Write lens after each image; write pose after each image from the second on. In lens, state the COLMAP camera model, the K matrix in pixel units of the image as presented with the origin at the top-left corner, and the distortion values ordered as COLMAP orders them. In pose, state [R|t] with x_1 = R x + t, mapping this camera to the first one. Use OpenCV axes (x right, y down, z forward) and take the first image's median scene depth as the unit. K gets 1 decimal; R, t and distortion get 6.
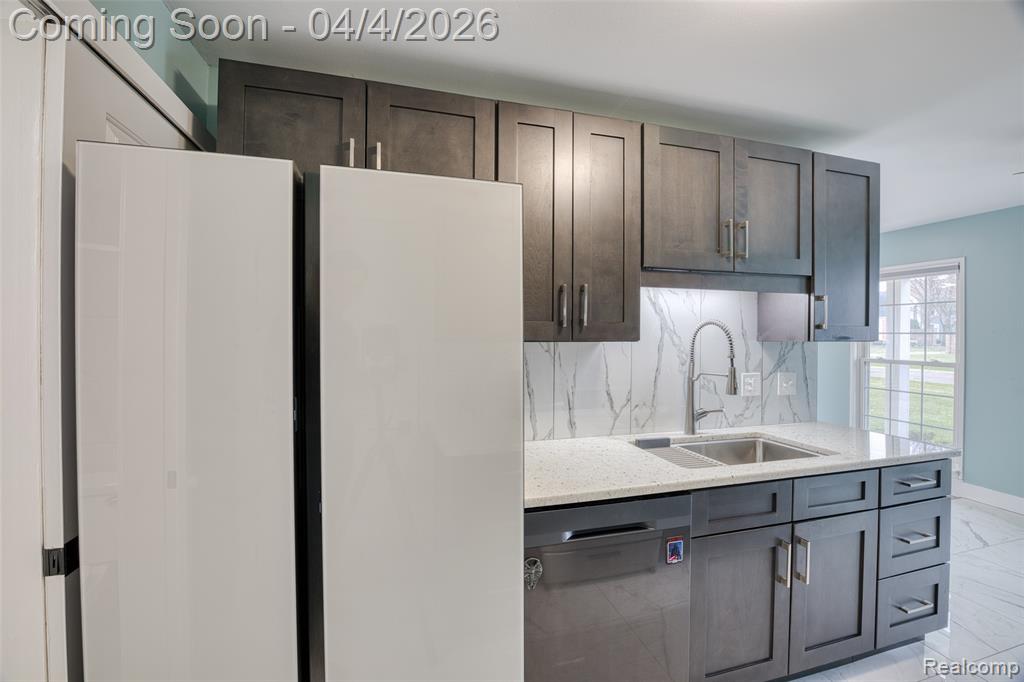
lens RADIAL K [[411.6, 0, 520.5], [0, 411.6, 336.9], [0, 0, 1]] dist [-0.024918, 0.001447]
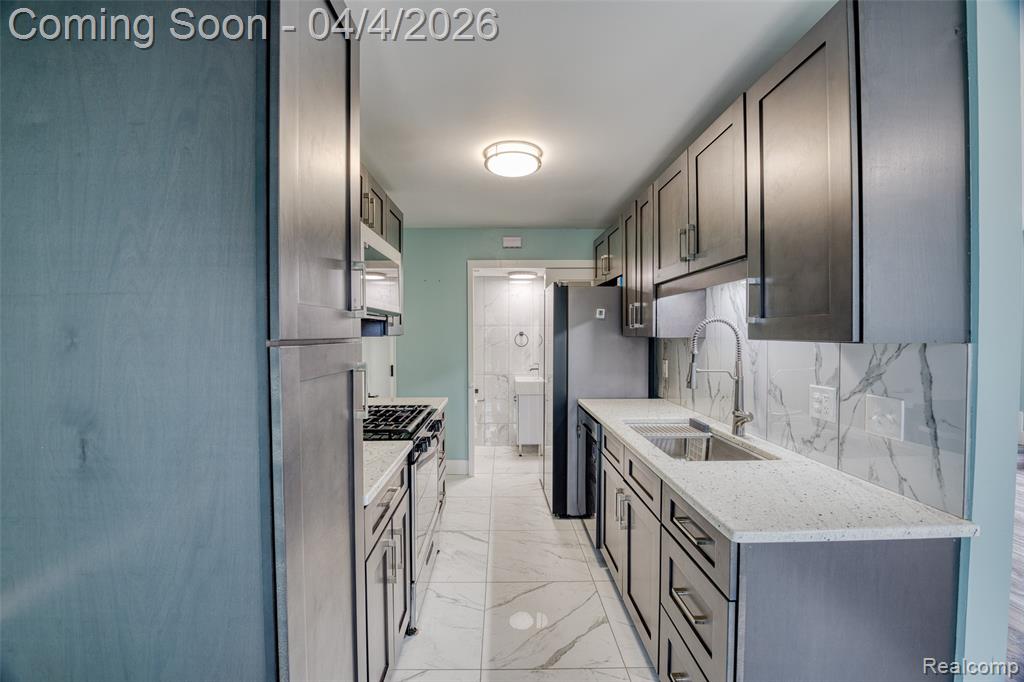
lens RADIAL K [[411.6, 0, 509.7], [0, 411.6, 338.8], [0, 0, 1]] dist [-0.024918, 0.001447]
pose [[-0.232284, 0.008038, -0.972615, 1.369033], [-0.010949, 0.999881, 0.010878, 0.006174], [0.972586, 0.013176, -0.232168, 0.648373]]
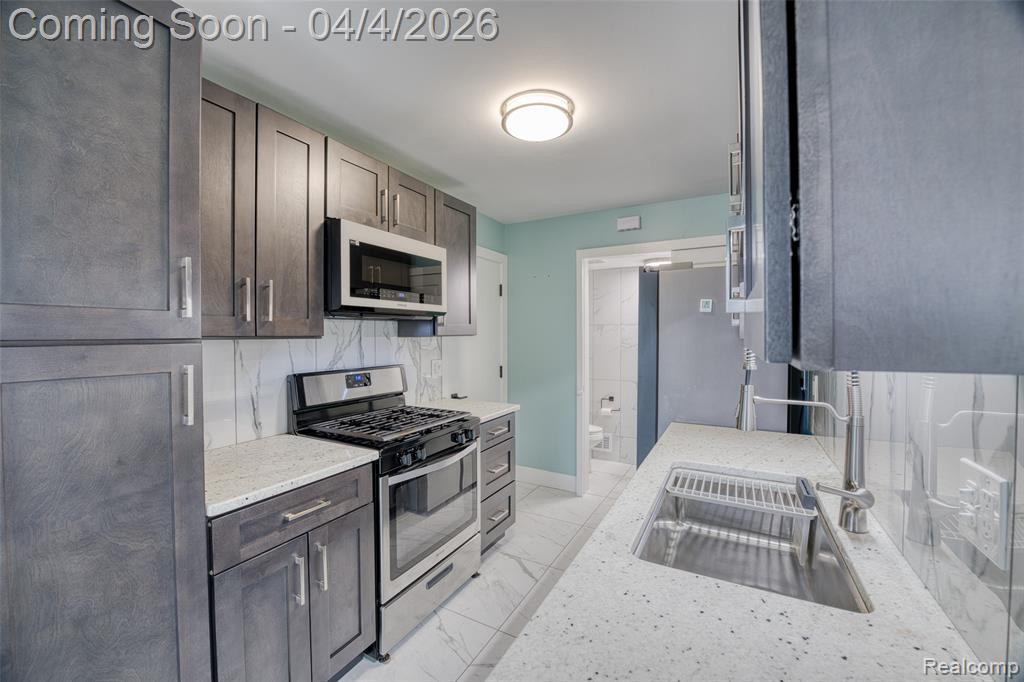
lens RADIAL K [[411.6, 0, 512.3], [0, 411.6, 337.7], [0, 0, 1]] dist [-0.024918, 0.001447]
pose [[-0.686966, 0.004846, -0.726673, 0.987274], [-0.009516, 0.999832, 0.015664, -0.001039], [0.726627, 0.017676, -0.686805, 0.960581]]
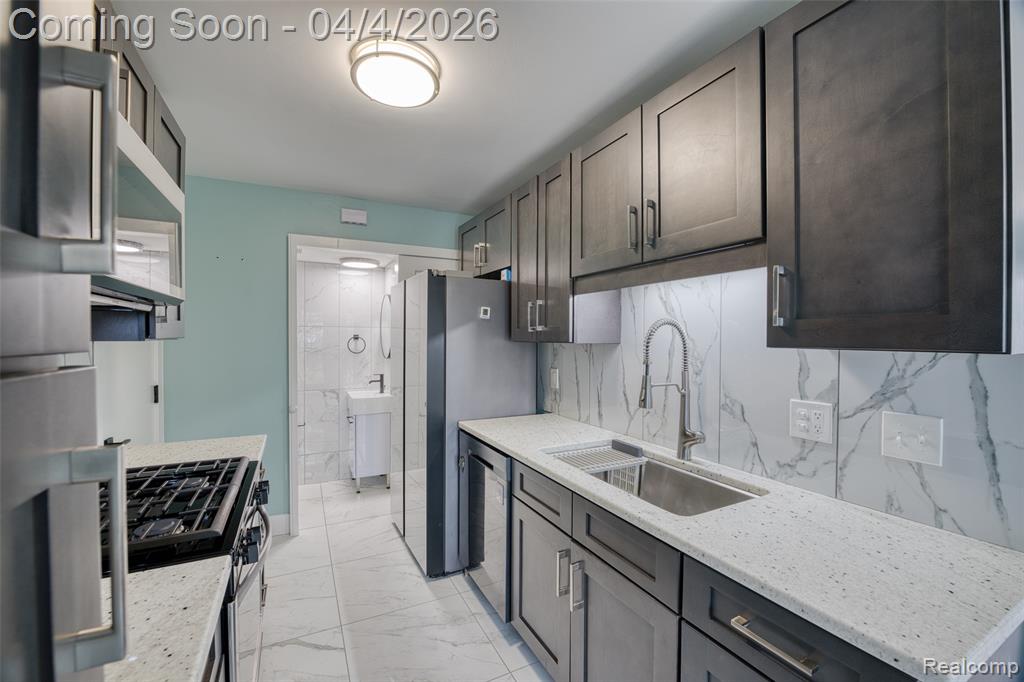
lens RADIAL K [[411.6, 0, 507.9], [0, 411.6, 342.4], [0, 0, 1]] dist [-0.024918, 0.001447]
pose [[0.217841, 0.007623, -0.975955, 1.054607], [-0.015679, 0.999868, 0.004310, 0.007106], [0.975858, 0.014363, 0.217931, 0.443373]]
